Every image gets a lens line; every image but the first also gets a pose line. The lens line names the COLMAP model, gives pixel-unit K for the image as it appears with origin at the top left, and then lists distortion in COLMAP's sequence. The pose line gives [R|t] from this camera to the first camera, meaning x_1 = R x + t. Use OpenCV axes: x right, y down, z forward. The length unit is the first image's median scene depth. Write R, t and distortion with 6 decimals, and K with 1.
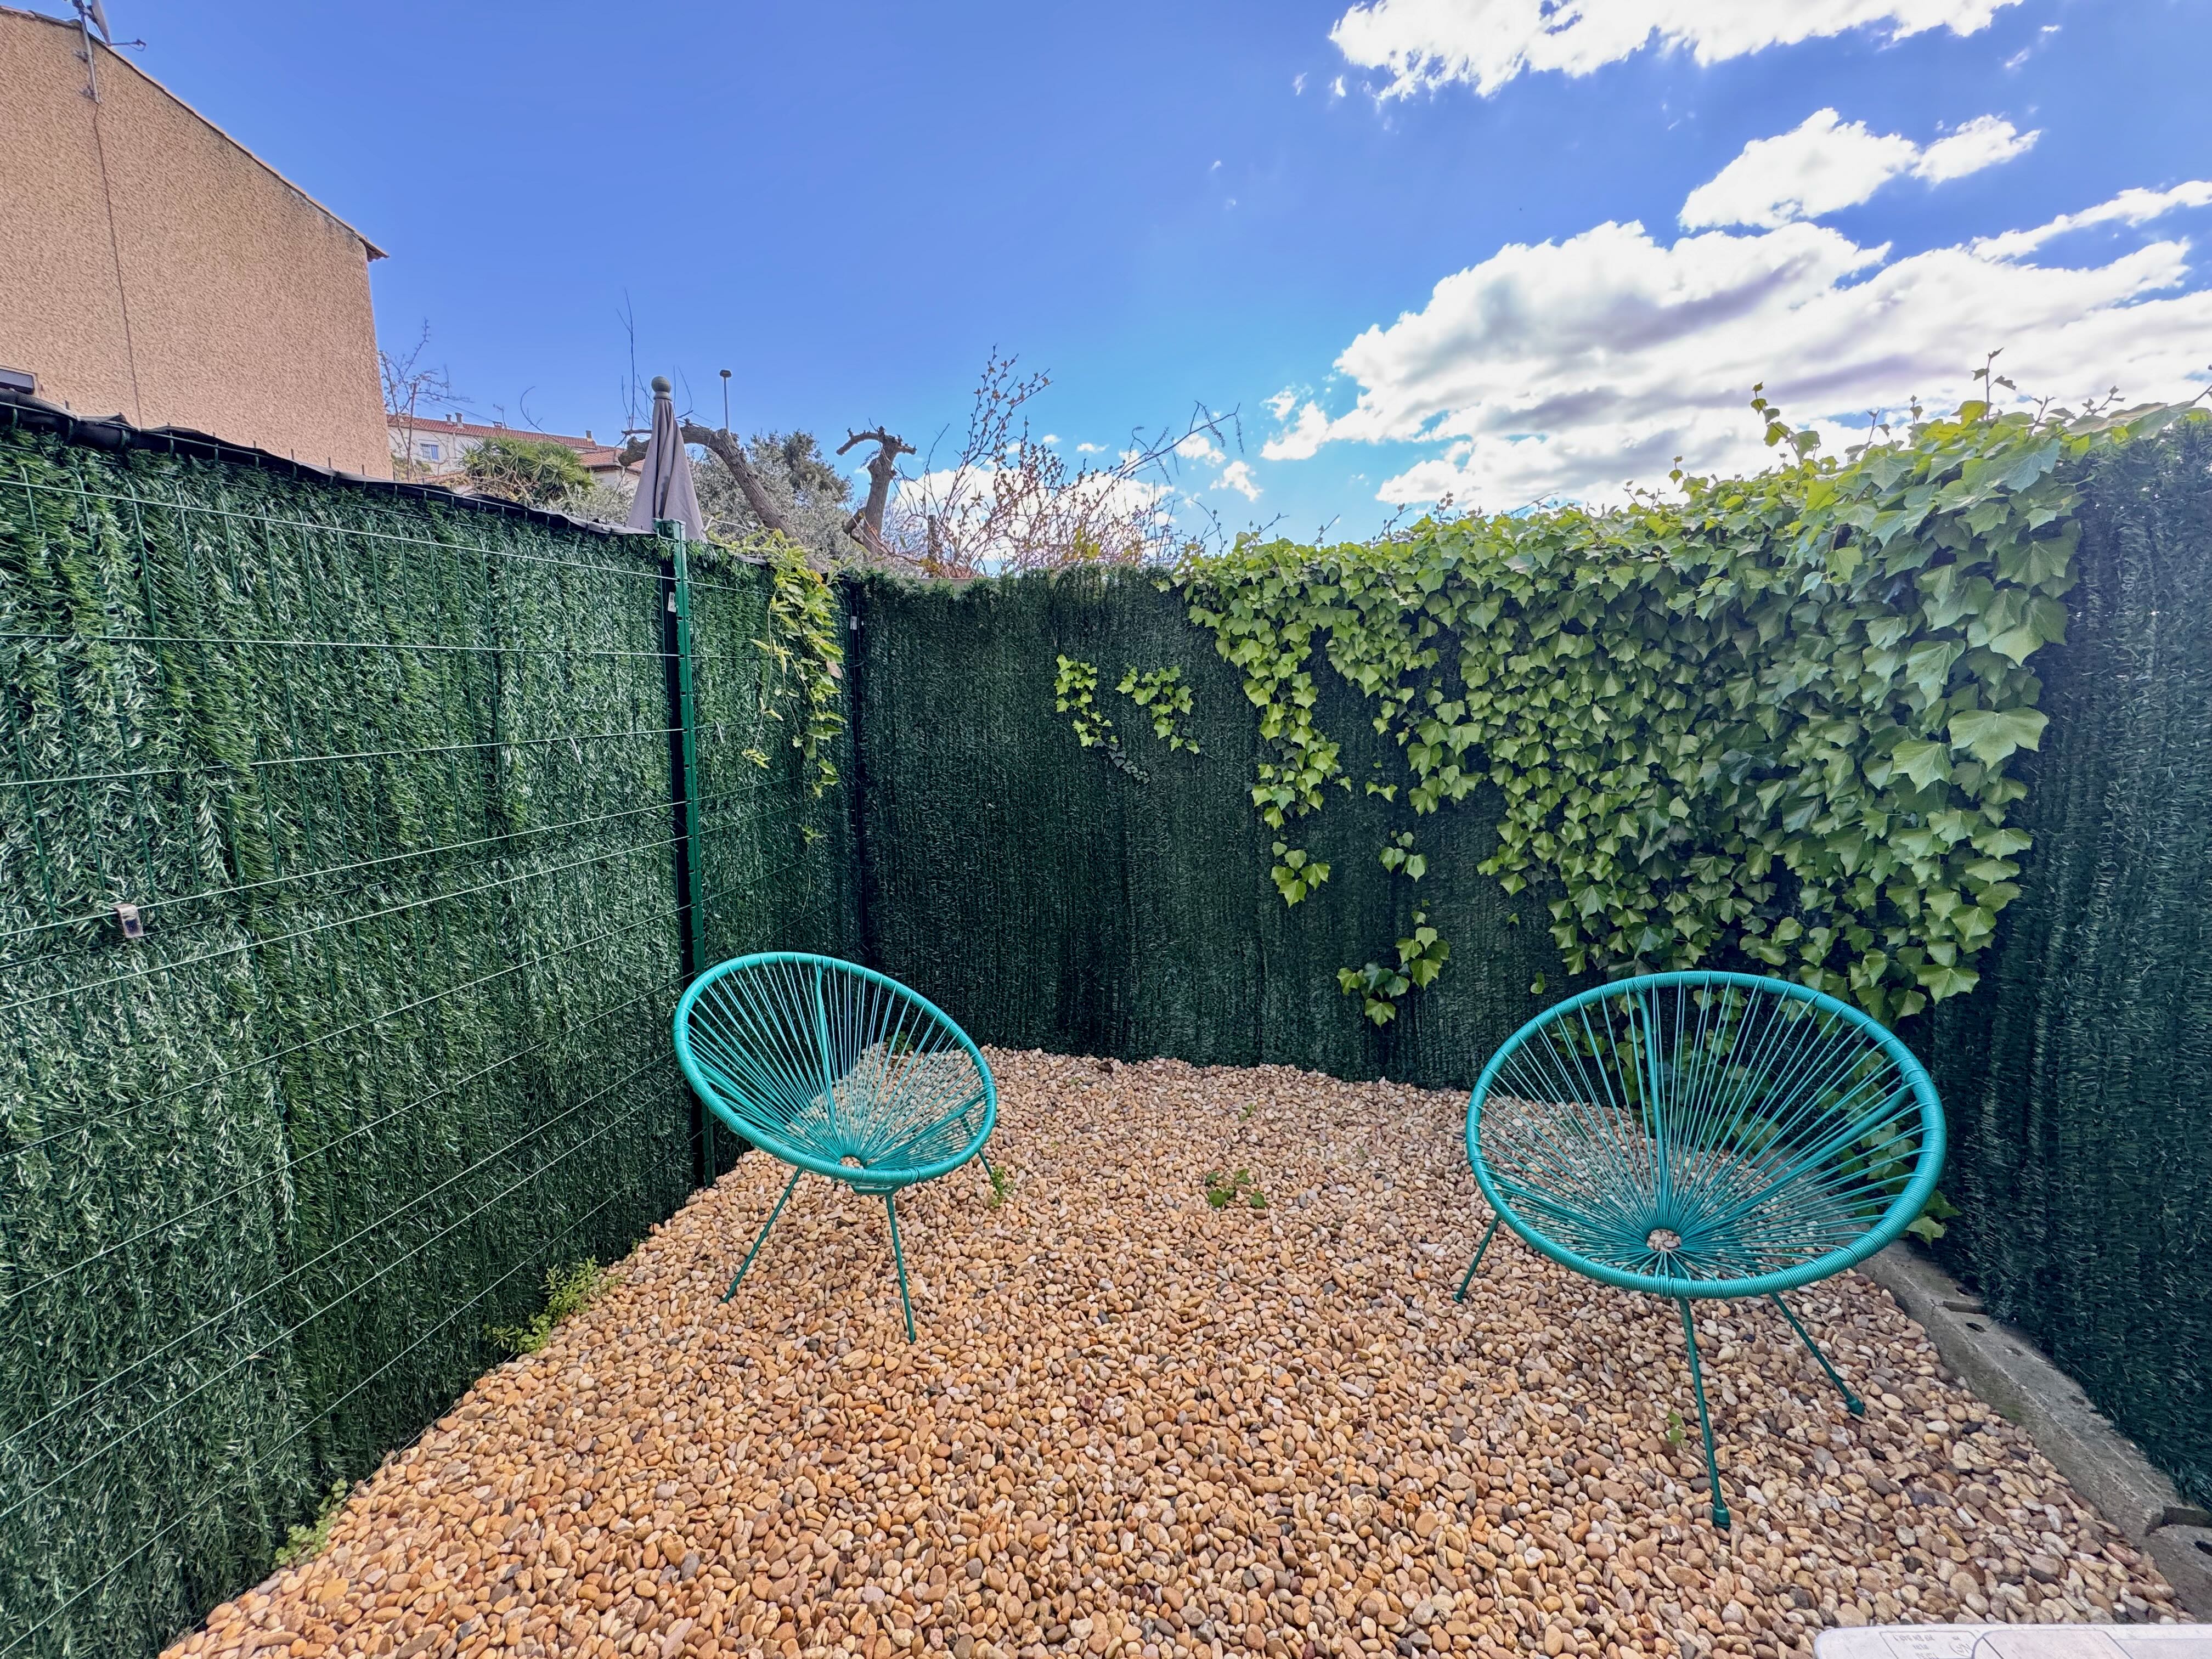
lens RADIAL K [[885.3, 0, 1103.3], [0, 885.3, 832.7], [0, 0, 1]] dist [0.000900, 0.000026]
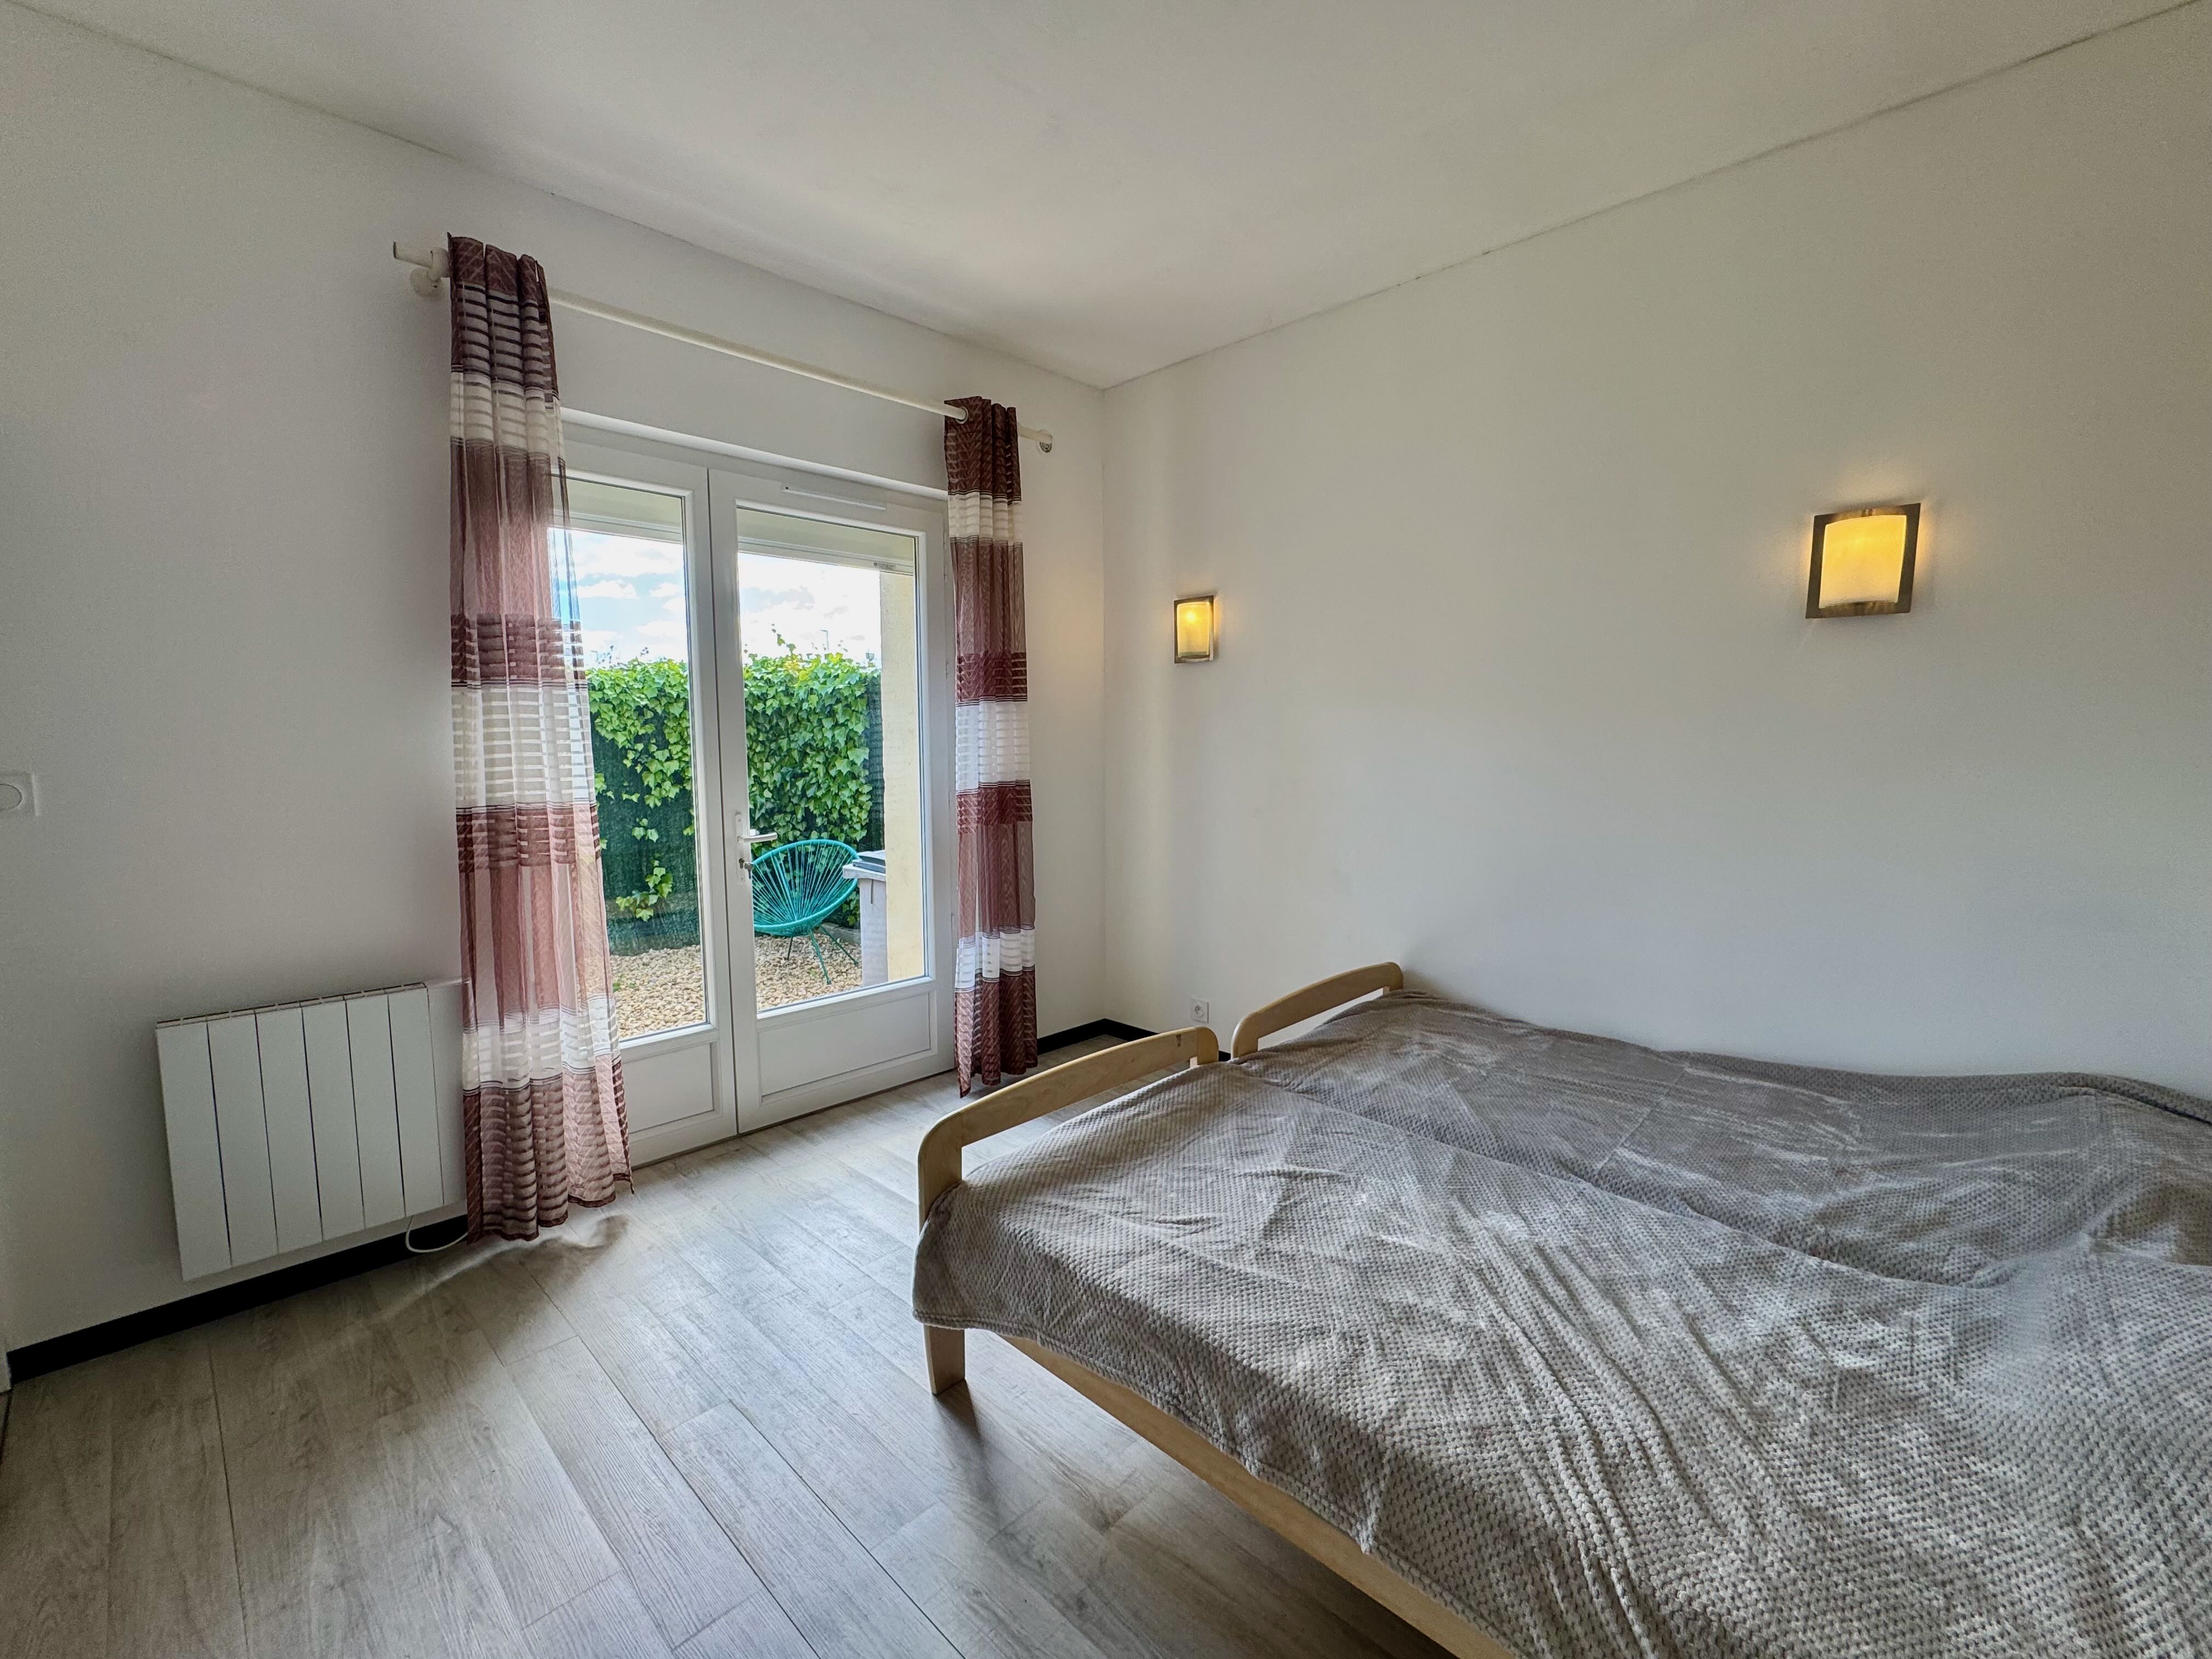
lens RADIAL K [[959.6, 0, 1108.5], [0, 959.6, 830.1], [0, 0, 1]] dist [-0.003775, -0.000226]
pose [[0.538045, -0.086239, 0.838493, -1.087233], [0.145966, 0.989257, 0.008081, 0.195465], [-0.830182, 0.118043, 0.544852, -1.212444]]
